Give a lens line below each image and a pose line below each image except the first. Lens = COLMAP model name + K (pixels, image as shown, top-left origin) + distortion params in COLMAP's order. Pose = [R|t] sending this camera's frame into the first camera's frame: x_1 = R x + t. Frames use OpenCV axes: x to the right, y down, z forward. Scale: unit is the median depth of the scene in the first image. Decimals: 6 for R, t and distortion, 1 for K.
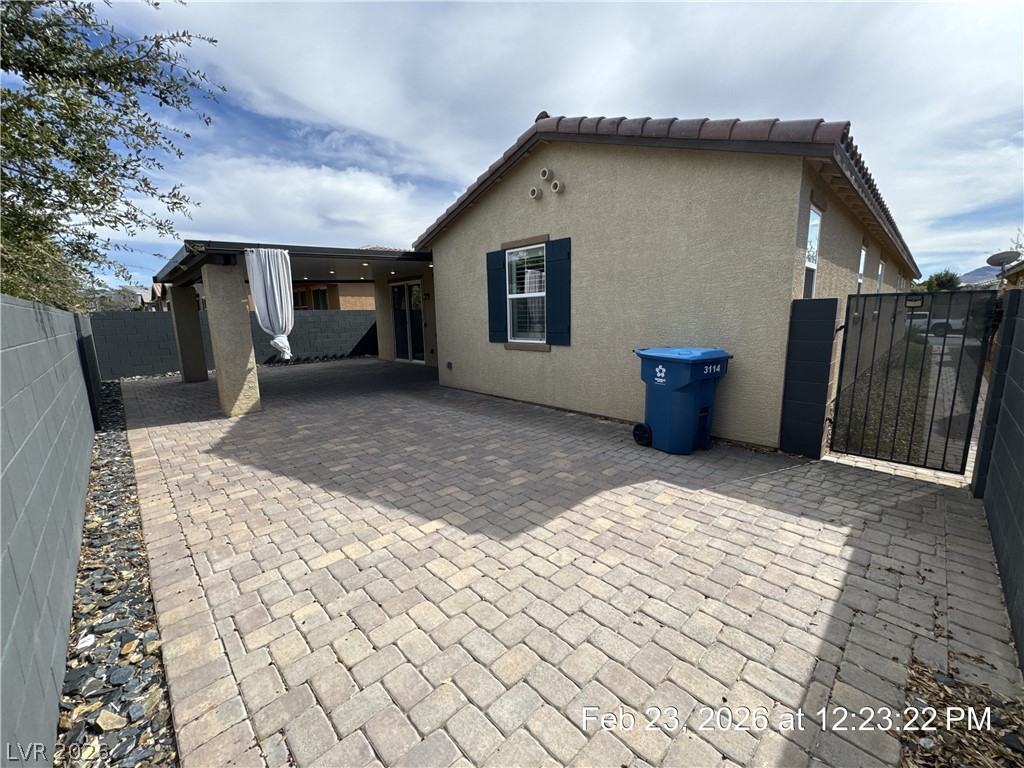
lens RADIAL K [[409.2, 0, 503.2], [0, 409.2, 380.0], [0, 0, 1]] dist [-0.003930, 0.000475]
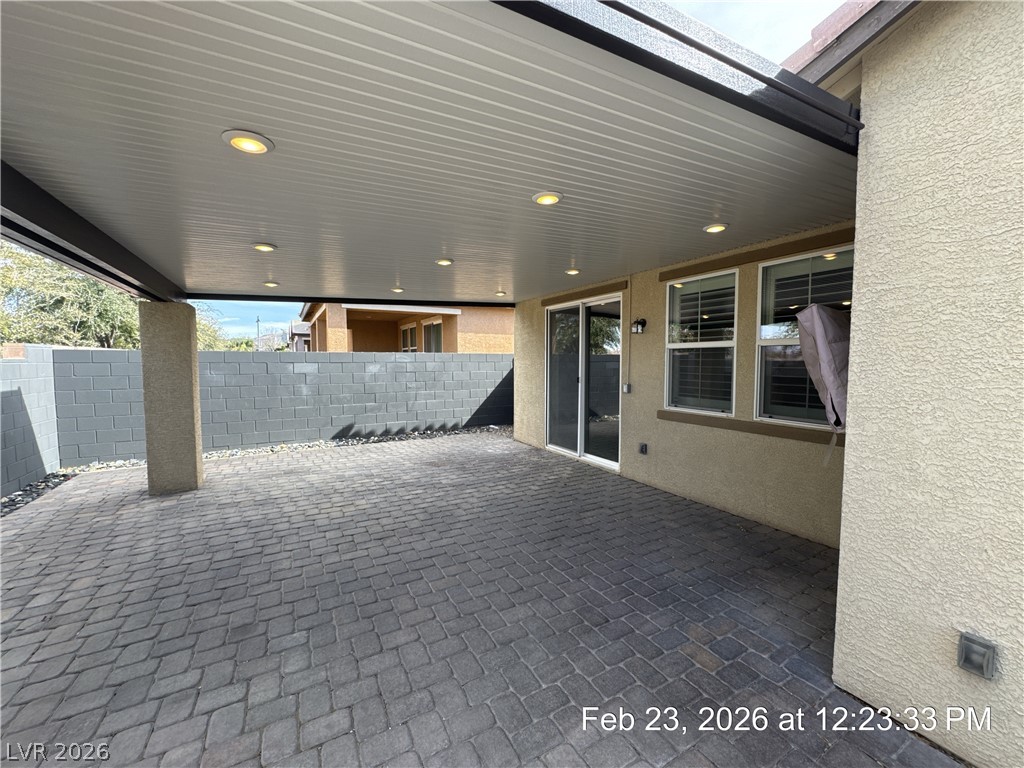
lens RADIAL K [[409.2, 0, 515.5], [0, 409.2, 387.5], [0, 0, 1]] dist [-0.003930, 0.000475]
pose [[0.971788, 0.038940, -0.232618, -0.196534], [-0.060165, 0.994575, -0.084855, -0.084996], [0.228052, 0.096456, 0.968859, 0.500700]]
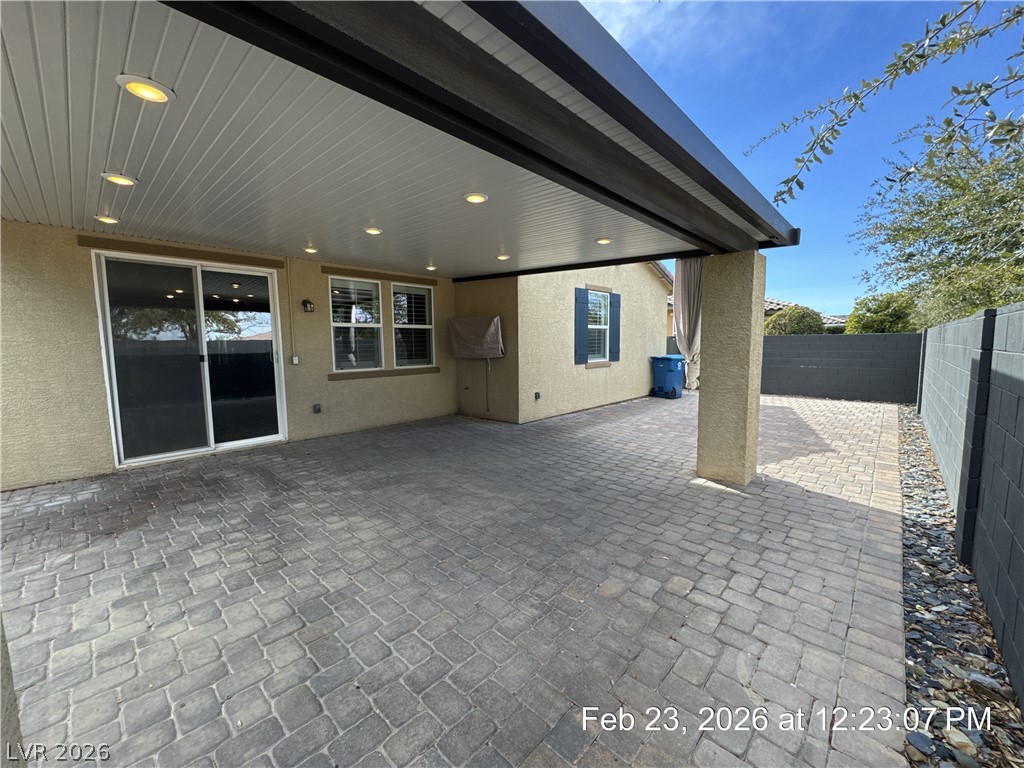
lens RADIAL K [[409.2, 0, 511.9], [0, 409.2, 384.9], [0, 0, 1]] dist [-0.003930, 0.000475]
pose [[-0.060880, -0.076801, 0.995186, -0.680965], [0.173039, 0.981127, 0.086301, -0.096979], [-0.983032, 0.177460, -0.046441, 0.725121]]
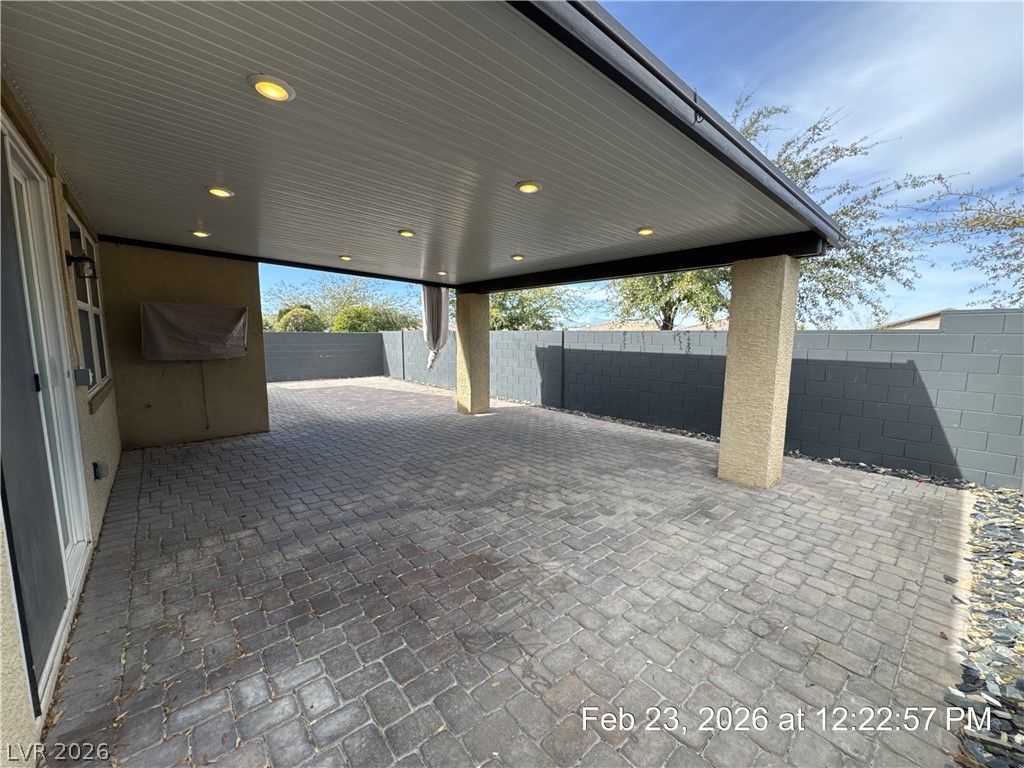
lens RADIAL K [[409.2, 0, 513.5], [0, 409.2, 383.9], [0, 0, 1]] dist [-0.003930, 0.000475]
pose [[-0.999113, 0.012480, 0.040213, -0.435838], [0.023157, 0.960518, 0.277252, -0.182675], [-0.035165, 0.277937, -0.959955, 1.164393]]
